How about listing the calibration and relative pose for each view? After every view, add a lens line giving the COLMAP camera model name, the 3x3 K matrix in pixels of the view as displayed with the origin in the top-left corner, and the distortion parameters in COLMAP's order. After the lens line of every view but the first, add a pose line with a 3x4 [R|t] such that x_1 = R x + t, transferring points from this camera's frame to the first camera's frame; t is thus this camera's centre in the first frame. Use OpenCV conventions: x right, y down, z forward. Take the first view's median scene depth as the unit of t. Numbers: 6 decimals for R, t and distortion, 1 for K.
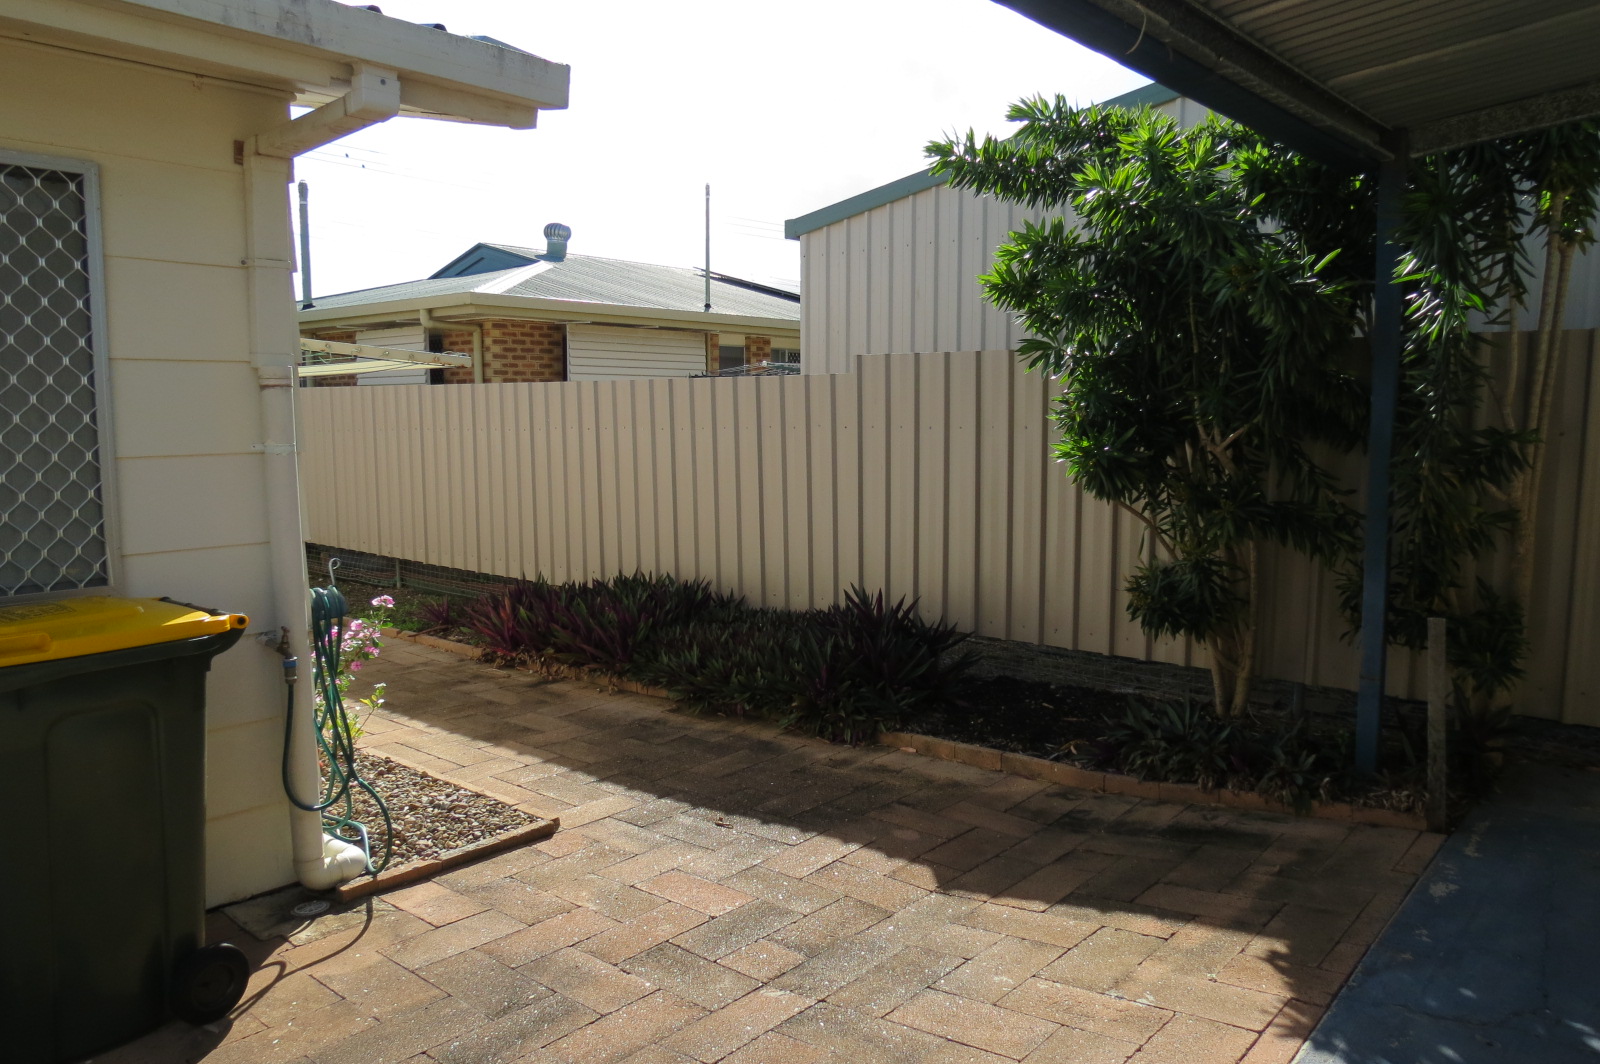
lens RADIAL K [[1133.5, 0, 790.8], [0, 1133.5, 523.5], [0, 0, 1]] dist [-0.040116, 0.025049]
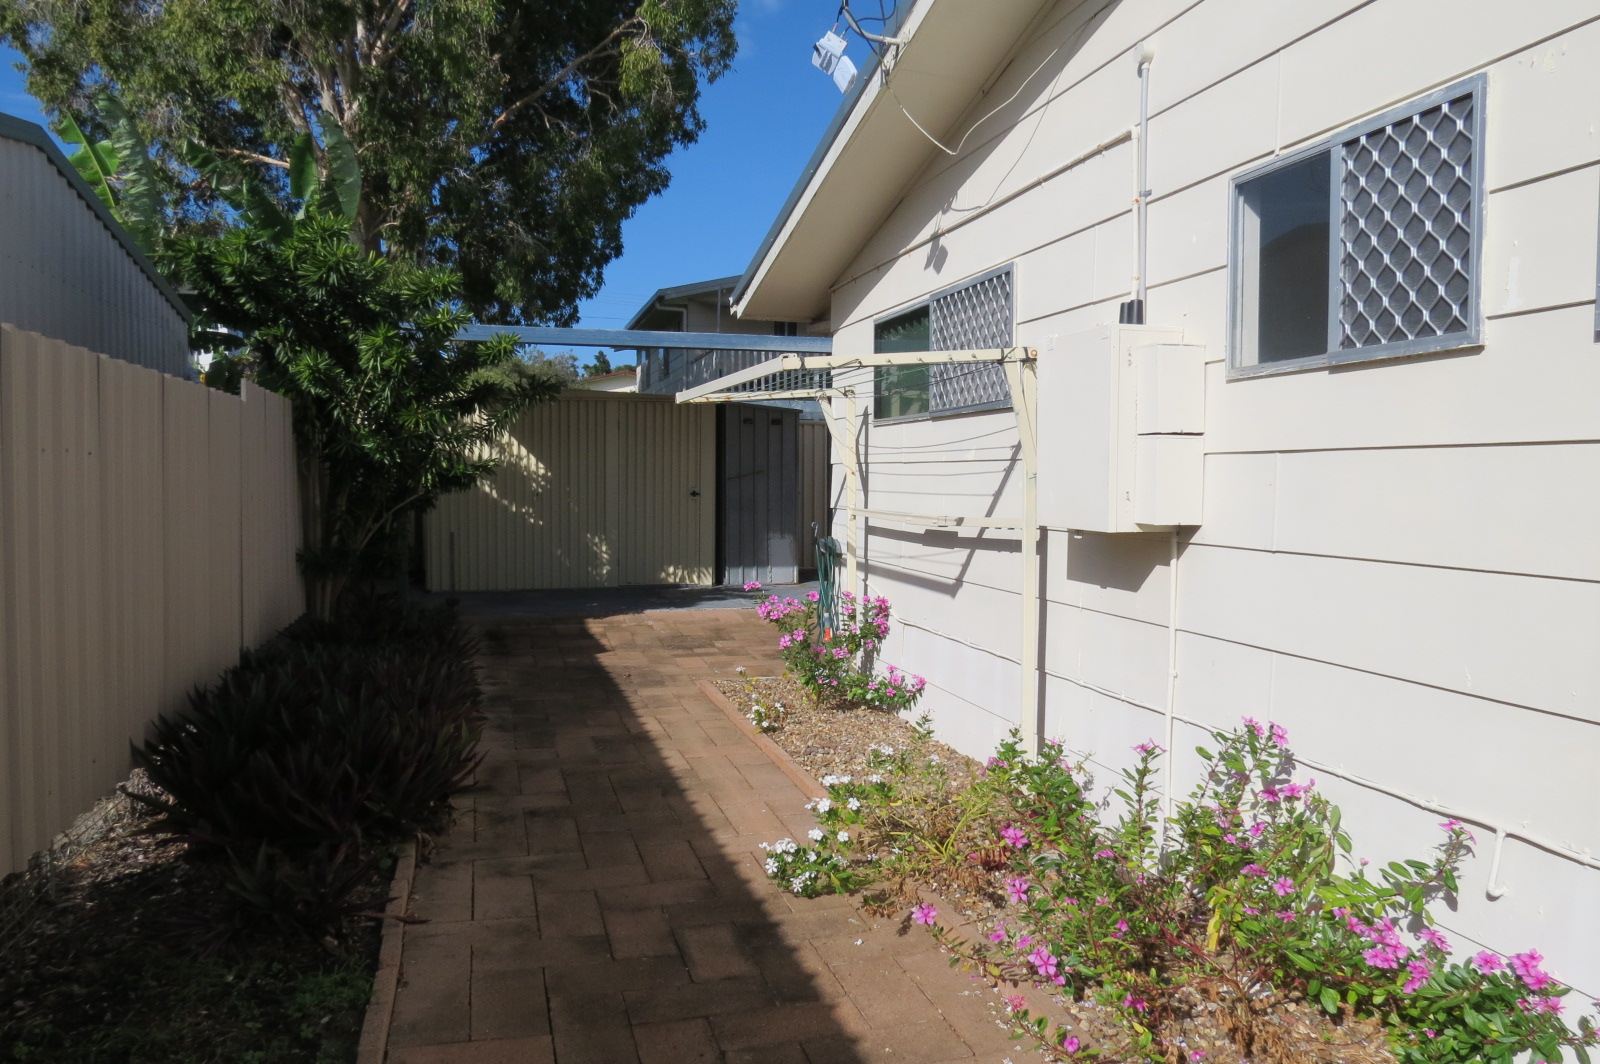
lens RADIAL K [[1138.2, 0, 792.3], [0, 1138.2, 535.3], [0, 0, 1]] dist [-0.036421, 0.016343]
pose [[-0.832503, -0.031505, 0.553123, -0.850901], [0.051264, 0.989718, 0.133529, -0.119733], [-0.551643, 0.139519, -0.822329, 1.555853]]
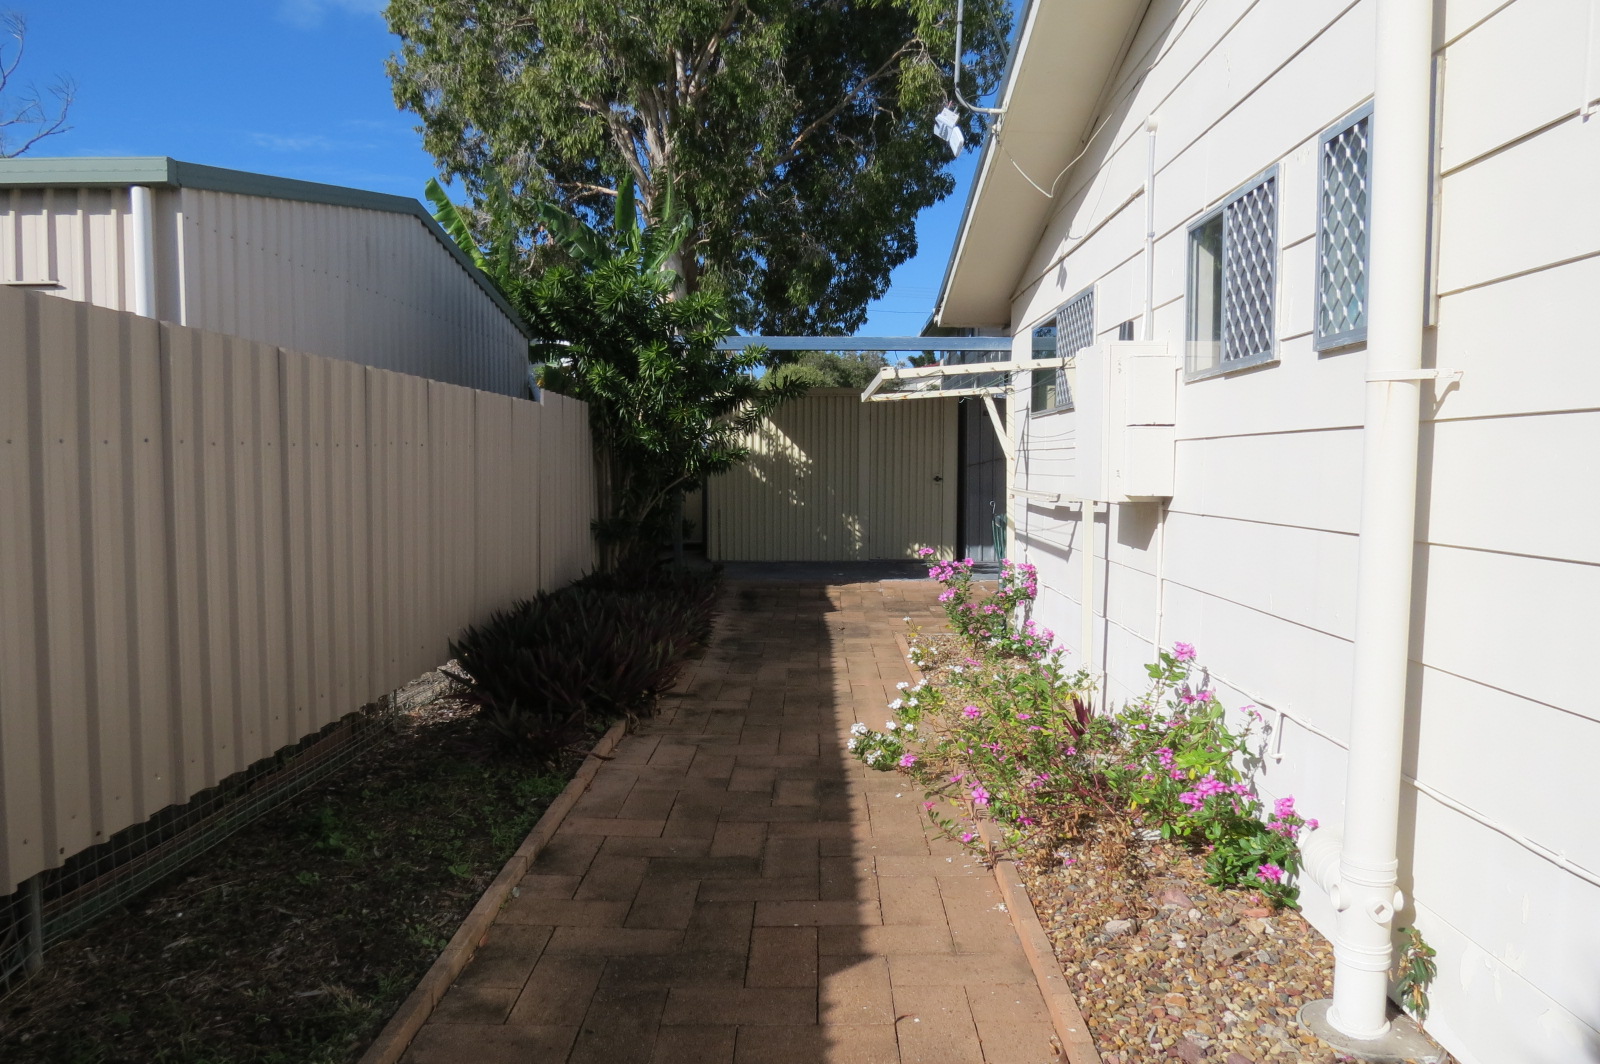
lens RADIAL K [[1138.2, 0, 792.3], [0, 1138.2, 535.3], [0, 0, 1]] dist [-0.036421, 0.016343]
pose [[-0.640237, -0.049310, 0.766593, -1.103040], [0.072967, 0.989522, 0.124590, -0.122155], [-0.764704, 0.135704, -0.629930, 1.622369]]
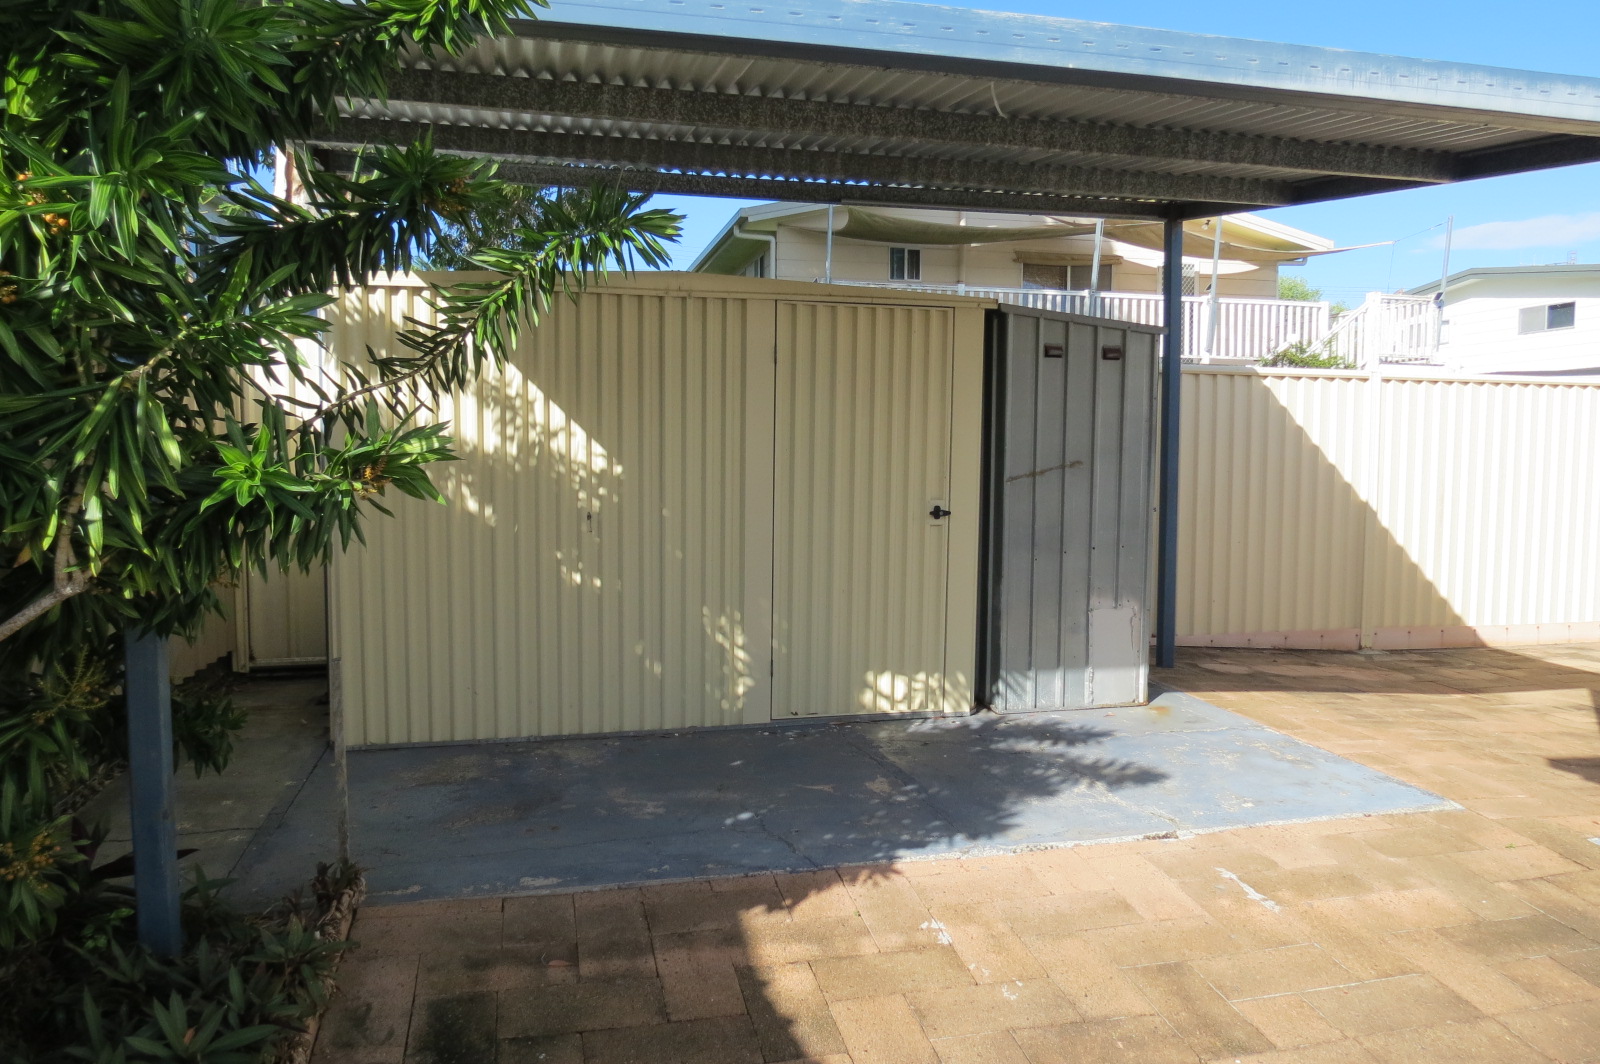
lens RADIAL K [[1138.2, 0, 792.3], [0, 1138.2, 535.3], [0, 0, 1]] dist [-0.036421, 0.016343]
pose [[-0.815677, -0.042664, 0.576932, -0.090282], [0.053521, 0.987435, 0.148690, -0.060522], [-0.576026, 0.152160, -0.803144, 0.845709]]
